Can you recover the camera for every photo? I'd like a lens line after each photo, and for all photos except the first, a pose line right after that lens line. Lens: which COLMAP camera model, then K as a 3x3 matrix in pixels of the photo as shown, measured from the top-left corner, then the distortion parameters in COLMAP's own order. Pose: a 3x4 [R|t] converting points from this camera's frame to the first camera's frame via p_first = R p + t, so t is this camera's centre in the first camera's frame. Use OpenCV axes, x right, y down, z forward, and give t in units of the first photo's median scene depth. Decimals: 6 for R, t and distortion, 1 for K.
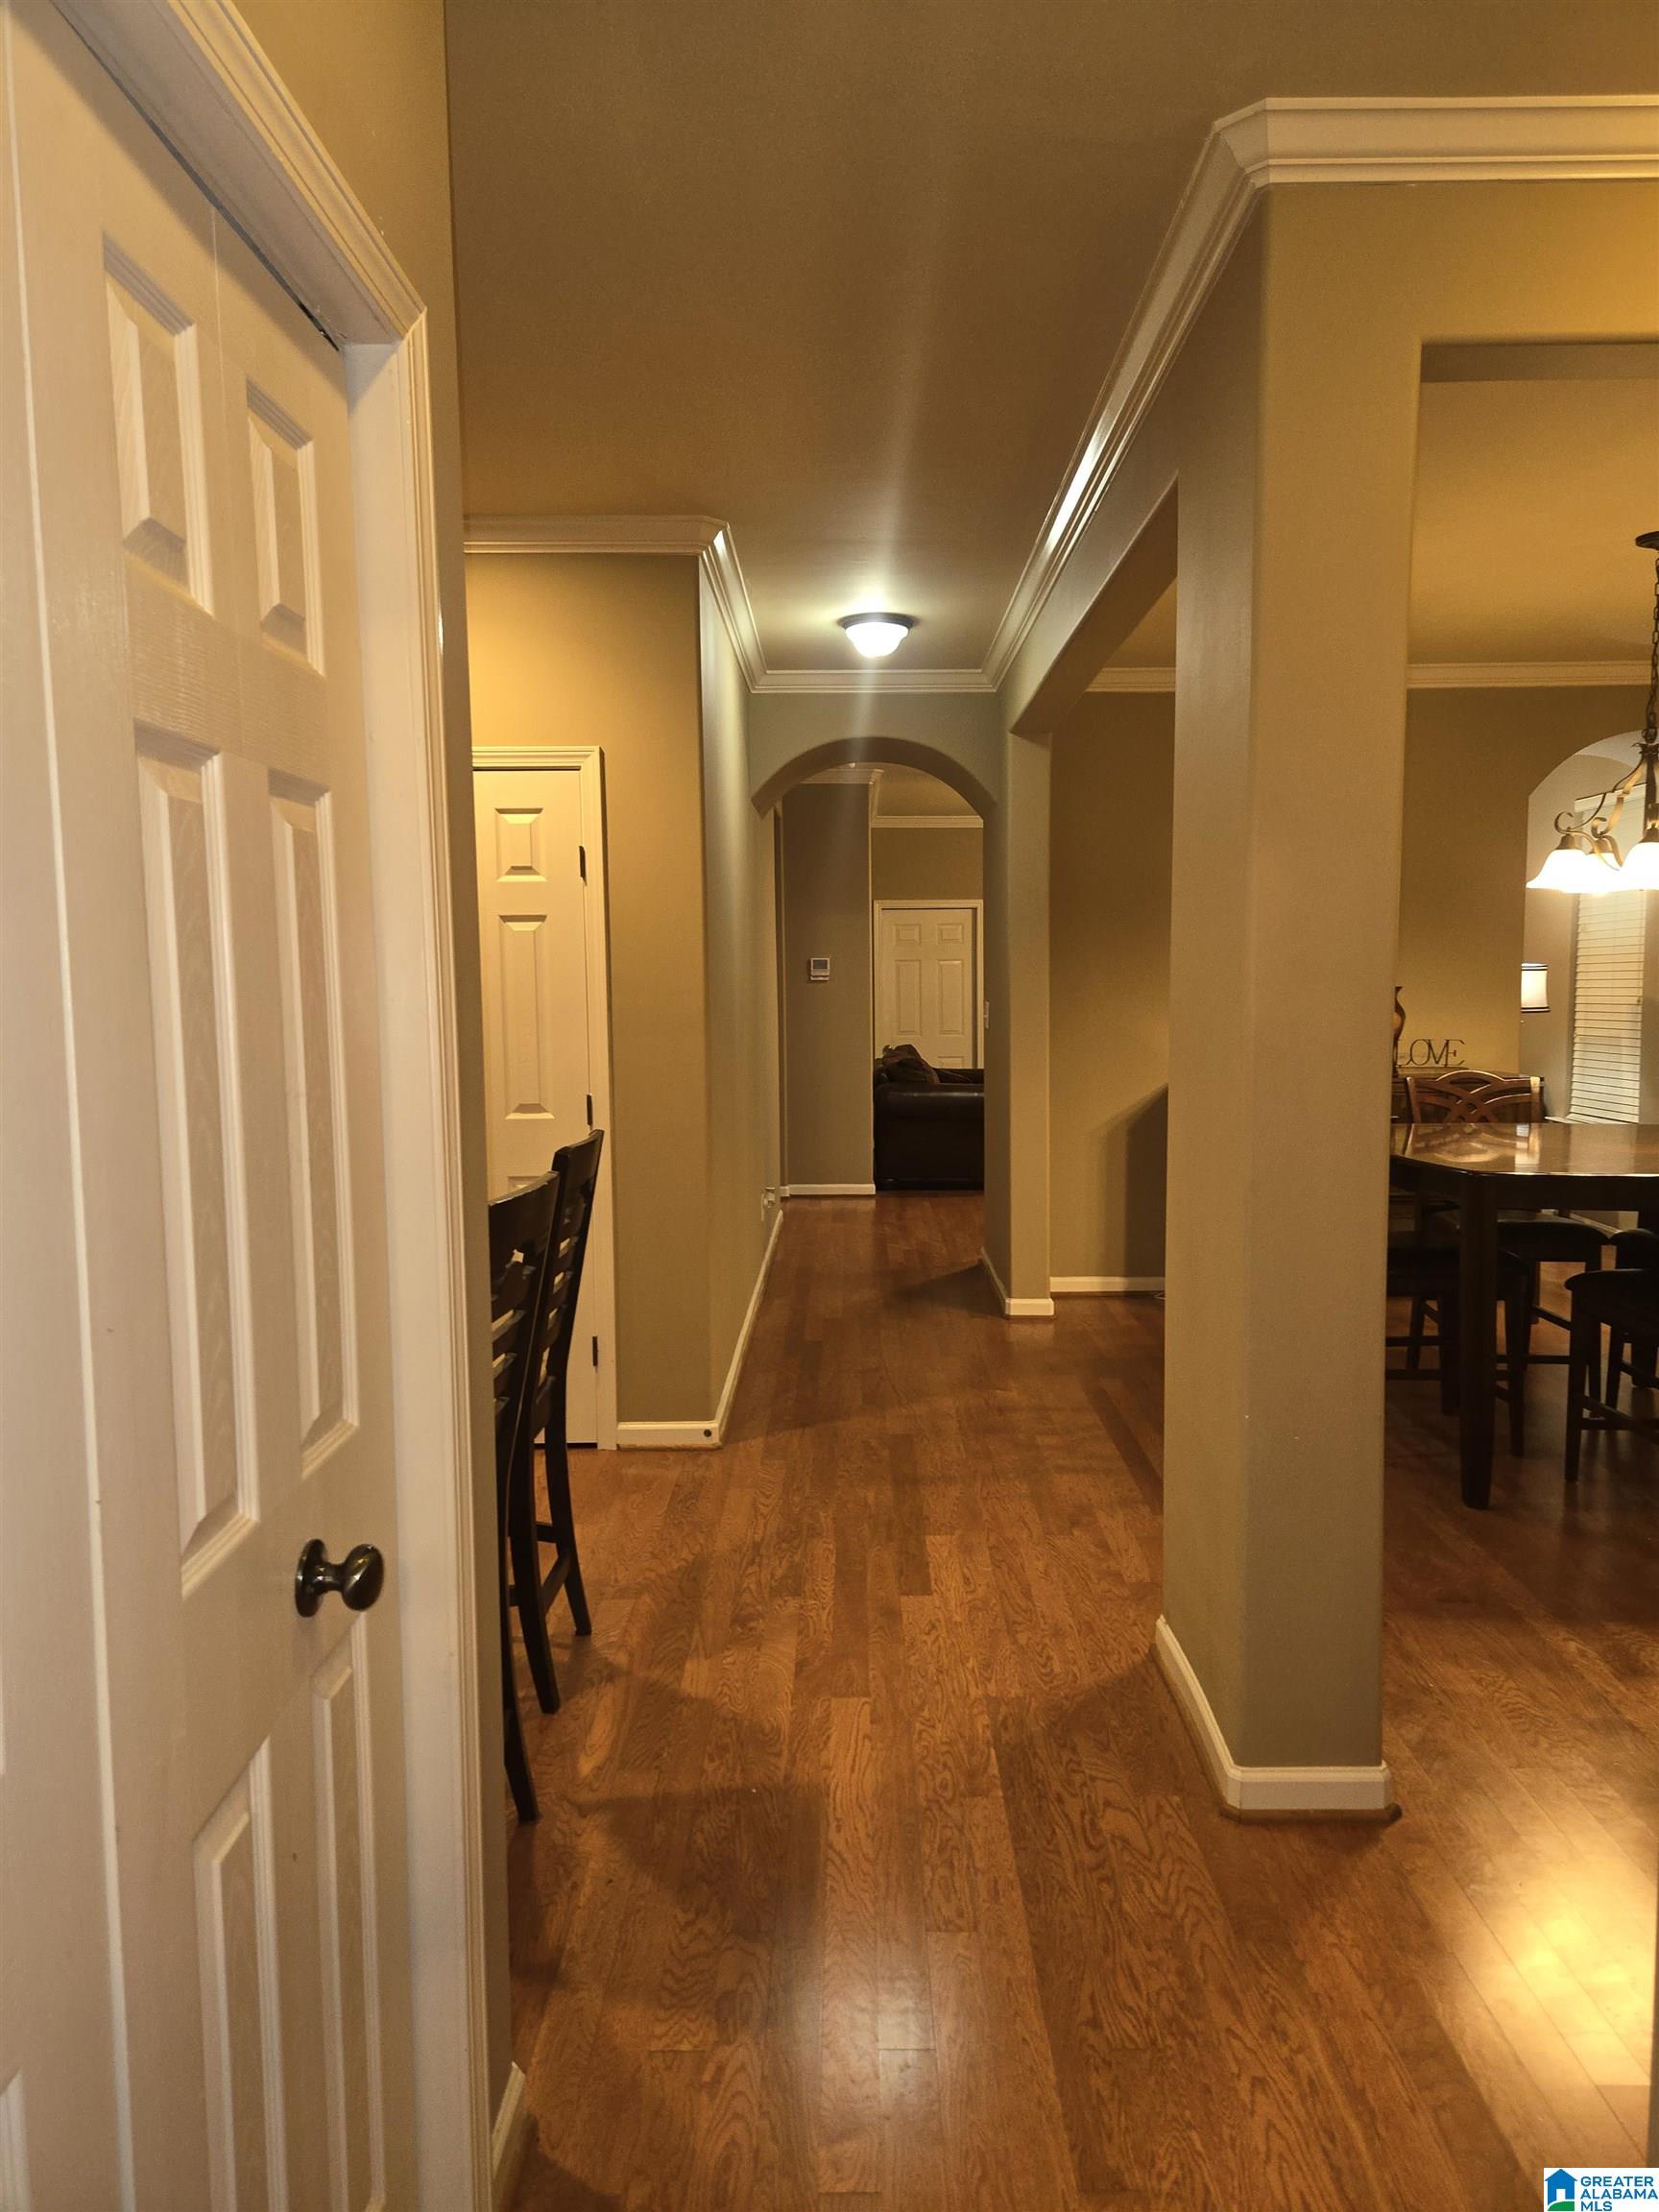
lens RADIAL K [[1492.8, 0, 832.6], [0, 1492.8, 1109.1], [0, 0, 1]] dist [0.026169, -0.000626]
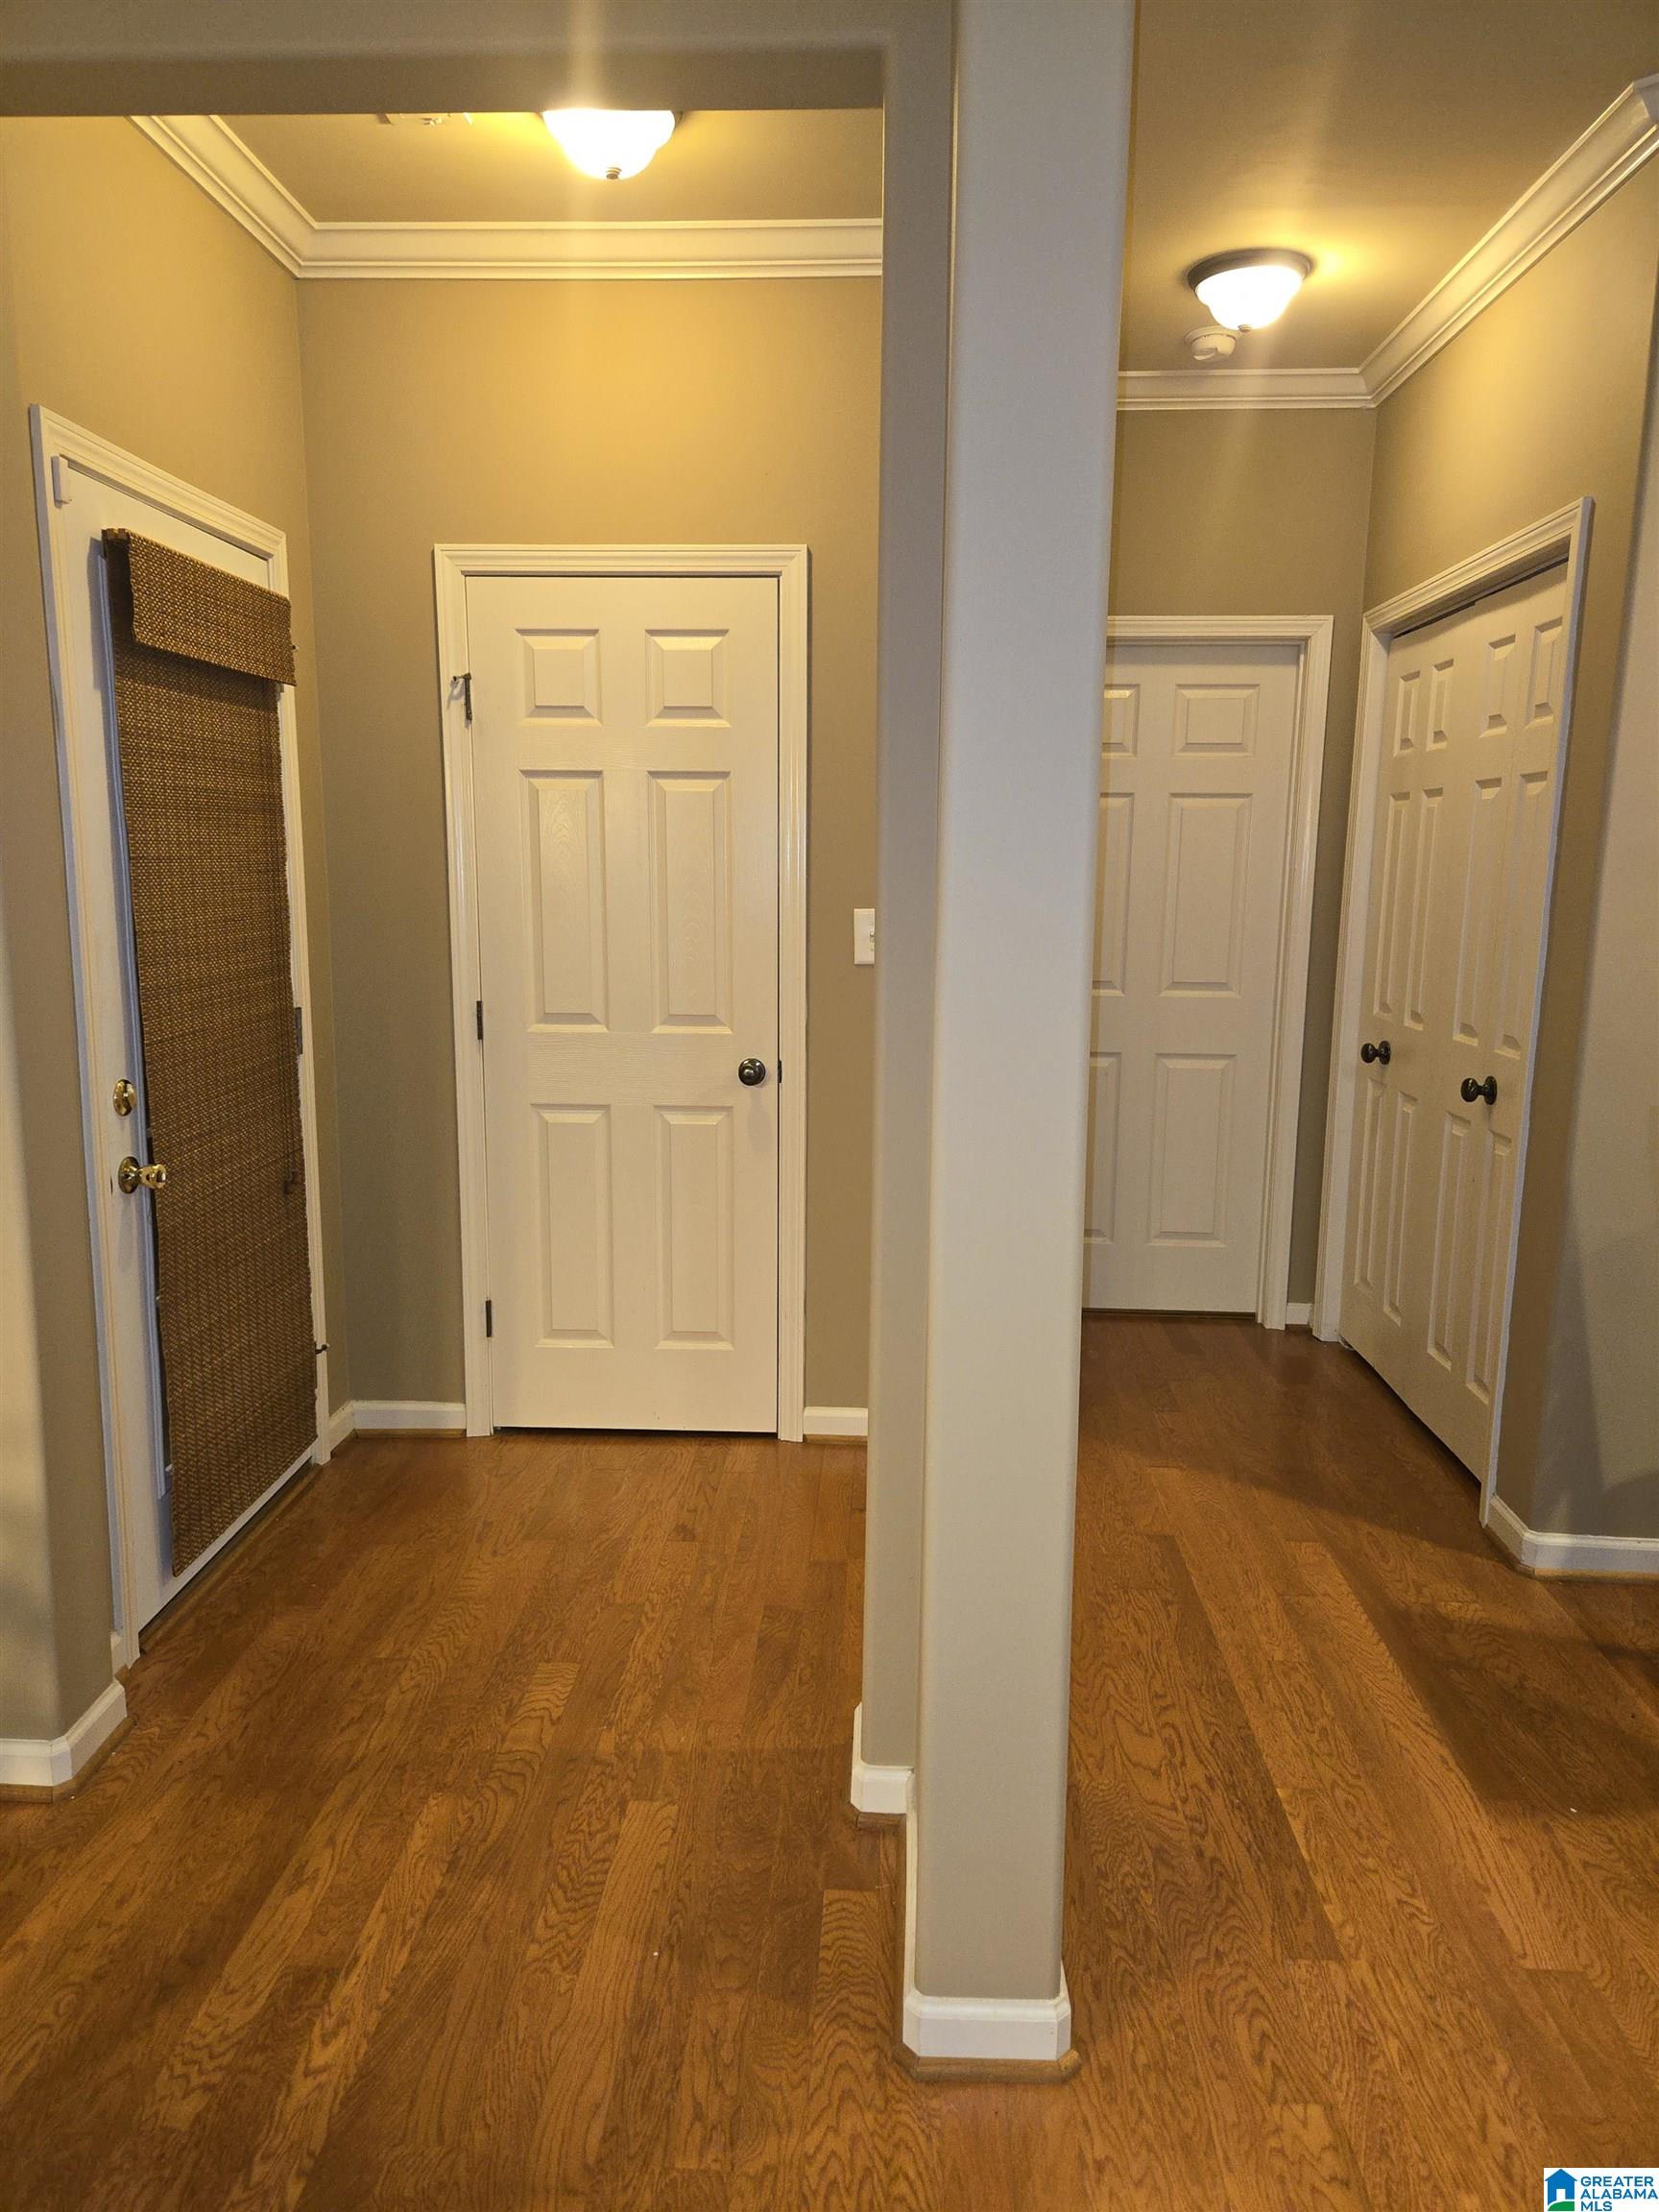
lens RADIAL K [[1492.8, 0, 832.6], [0, 1492.8, 1109.1], [0, 0, 1]] dist [0.026169, -0.000626]
pose [[-0.999503, -0.004215, 0.031235, 0.351913], [0.004131, 0.964952, 0.262394, -0.162405], [-0.031246, 0.262393, -0.964455, 1.776431]]
